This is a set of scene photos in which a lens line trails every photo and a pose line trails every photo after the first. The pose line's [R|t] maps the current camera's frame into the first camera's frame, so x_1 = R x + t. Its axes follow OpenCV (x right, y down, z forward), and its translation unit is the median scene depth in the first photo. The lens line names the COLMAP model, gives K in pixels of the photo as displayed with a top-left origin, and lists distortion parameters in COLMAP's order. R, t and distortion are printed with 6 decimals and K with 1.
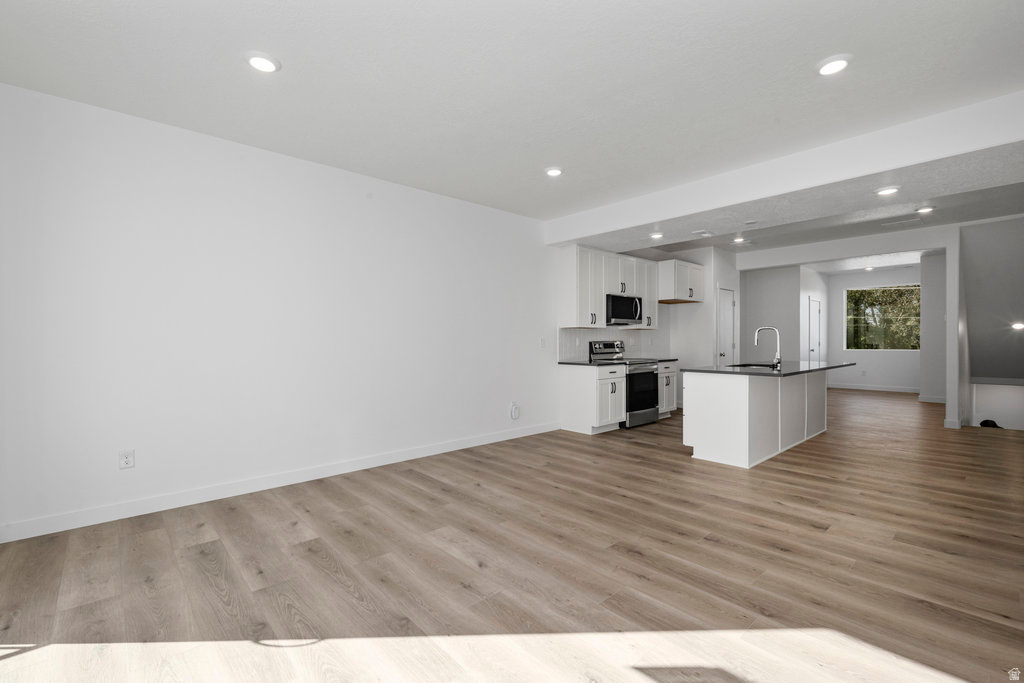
lens RADIAL K [[446.5, 0, 514.4], [0, 446.5, 345.2], [0, 0, 1]] dist [0.001797, -0.000042]
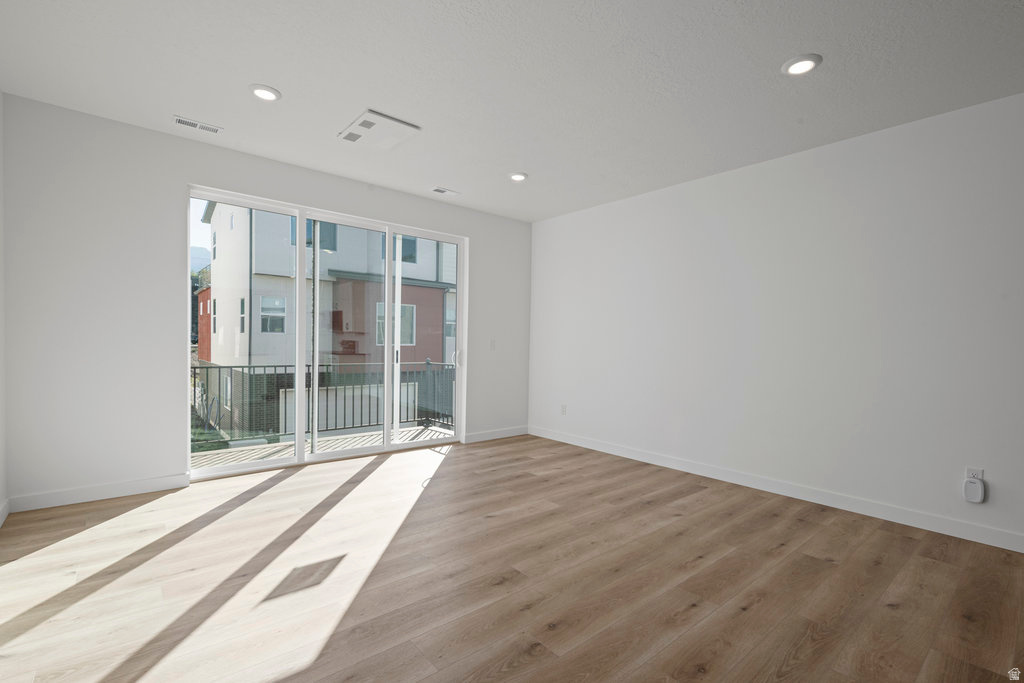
lens RADIAL K [[465.2, 0, 515.5], [0, 465.2, 343.8], [0, 0, 1]] dist [0.001317, -0.000015]
pose [[-0.033537, 0.007997, -0.999405, 0.479240], [-0.027562, 0.999580, 0.008923, -0.007319], [0.999057, 0.027845, -0.033302, 0.421493]]
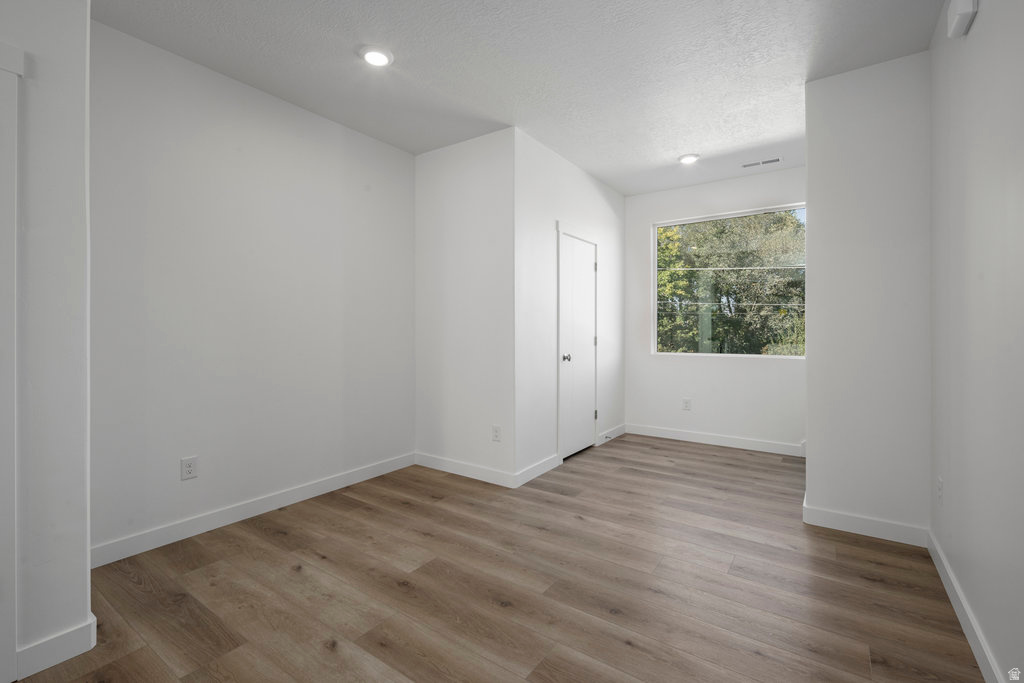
lens RADIAL K [[445.4, 0, 513.3], [0, 445.4, 331.7], [0, 0, 1]] dist [-0.000255, -0.000075]
pose [[0.976713, 0.003177, 0.214528, 0.841384], [-0.001065, 0.999950, -0.009960, -0.013891], [-0.214548, 0.009500, 0.976667, 0.974747]]
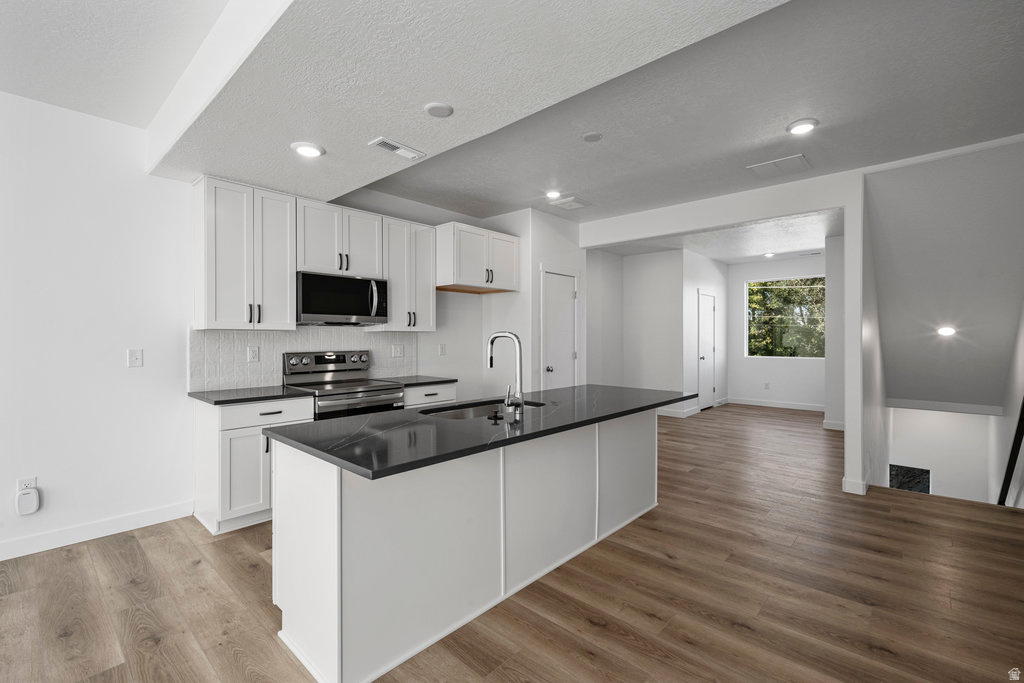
lens RADIAL K [[451.8, 0, 513.1], [0, 451.8, 339.0], [0, 0, 1]] dist [-0.000561, -0.000318]
pose [[0.995610, 0.007865, 0.093266, 0.422380], [-0.007472, 0.999962, -0.004560, -0.026452], [-0.093298, 0.003843, 0.995631, 0.393018]]
